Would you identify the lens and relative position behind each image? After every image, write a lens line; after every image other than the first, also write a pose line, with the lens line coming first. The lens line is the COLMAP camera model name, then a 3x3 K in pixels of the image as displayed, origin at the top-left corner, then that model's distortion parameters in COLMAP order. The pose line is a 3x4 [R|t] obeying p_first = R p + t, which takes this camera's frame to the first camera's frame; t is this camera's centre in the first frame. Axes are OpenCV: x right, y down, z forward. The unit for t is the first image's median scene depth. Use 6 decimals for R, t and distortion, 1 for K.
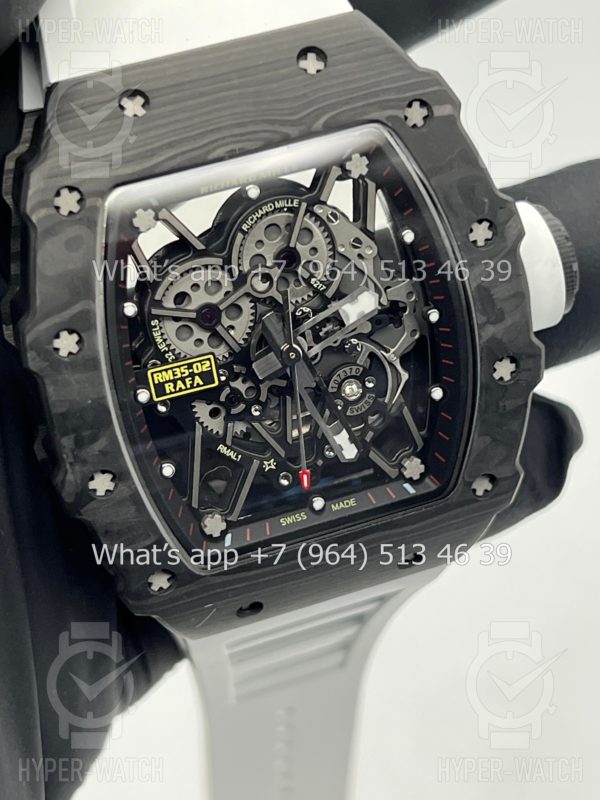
lens RADIAL K [[1868.4, 0, 298.2], [0, 1868.4, 397.8], [0, 0, 1]] dist [0.226552, 0.000000]
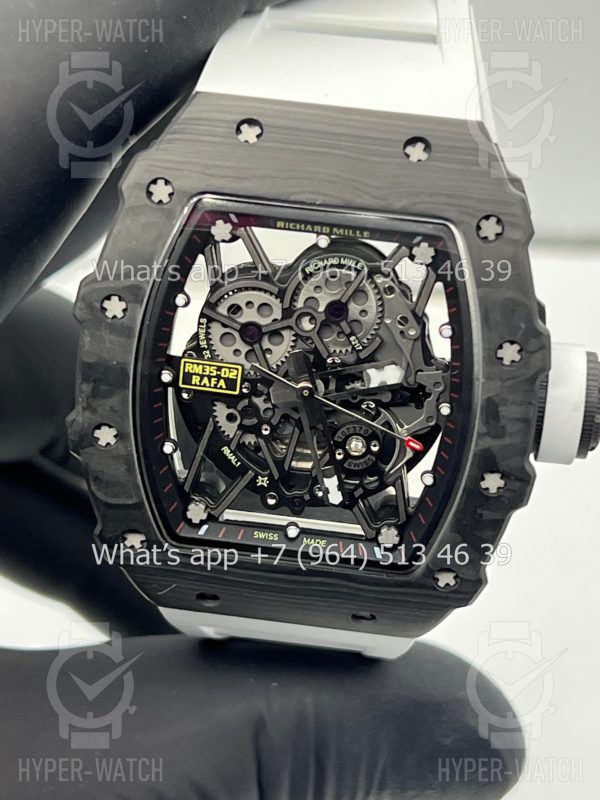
lens RADIAL K [[1868.4, 0, 298.0], [0, 1868.4, 400.7], [0, 0, 1]] dist [0.226552, 0.000000]
pose [[0.891944, 0.367831, -0.262936, 0.280717], [-0.374267, 0.926925, 0.027104, -0.046565], [0.253691, 0.074233, 0.964433, -0.058610]]
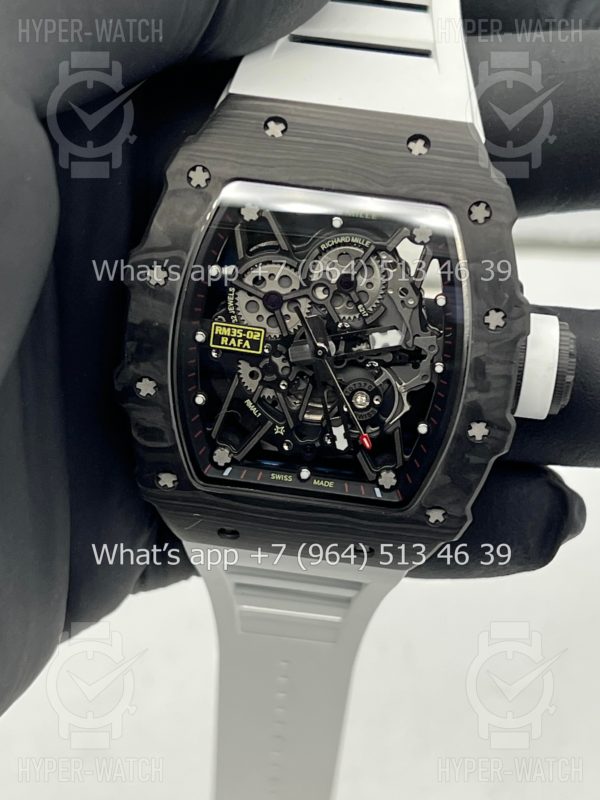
lens RADIAL K [[1868.4, 0, 296.3], [0, 1868.4, 402.8], [0, 0, 1]] dist [0.226552, 0.000000]
pose [[0.895675, 0.373971, -0.240648, 0.300936], [-0.387071, 0.922017, -0.007822, 0.024809], [0.218956, 0.100154, 0.970581, -0.240406]]
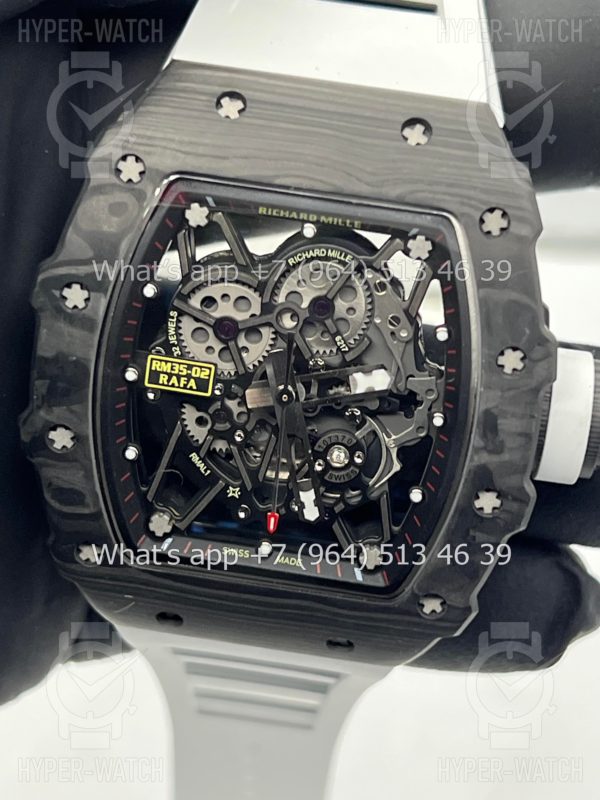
lens RADIAL K [[1868.4, 0, 300.7], [0, 1868.4, 397.4], [0, 0, 1]] dist [0.226552, 0.000000]
pose [[0.886796, 0.396691, -0.237127, 0.237892], [-0.401752, 0.915297, 0.028755, -0.054542], [0.228448, 0.069766, 0.971053, 0.037266]]
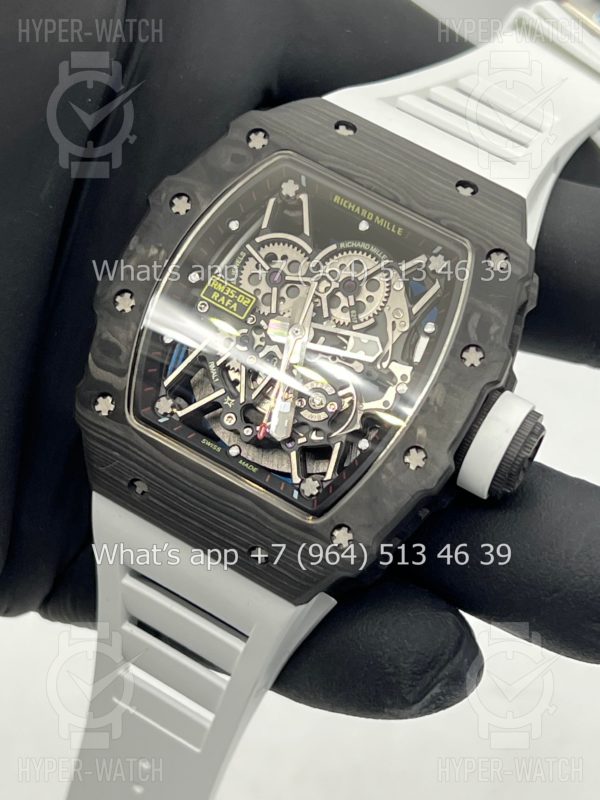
lens RADIAL K [[1868.4, 0, 299.3], [0, 1868.4, 403.5], [0, 0, 1]] dist [0.226552, 0.000000]
pose [[0.663643, 0.549306, -0.507780, 0.663701], [-0.726499, 0.635045, -0.262519, 0.337322], [0.178260, 0.543121, 0.820514, -0.013916]]
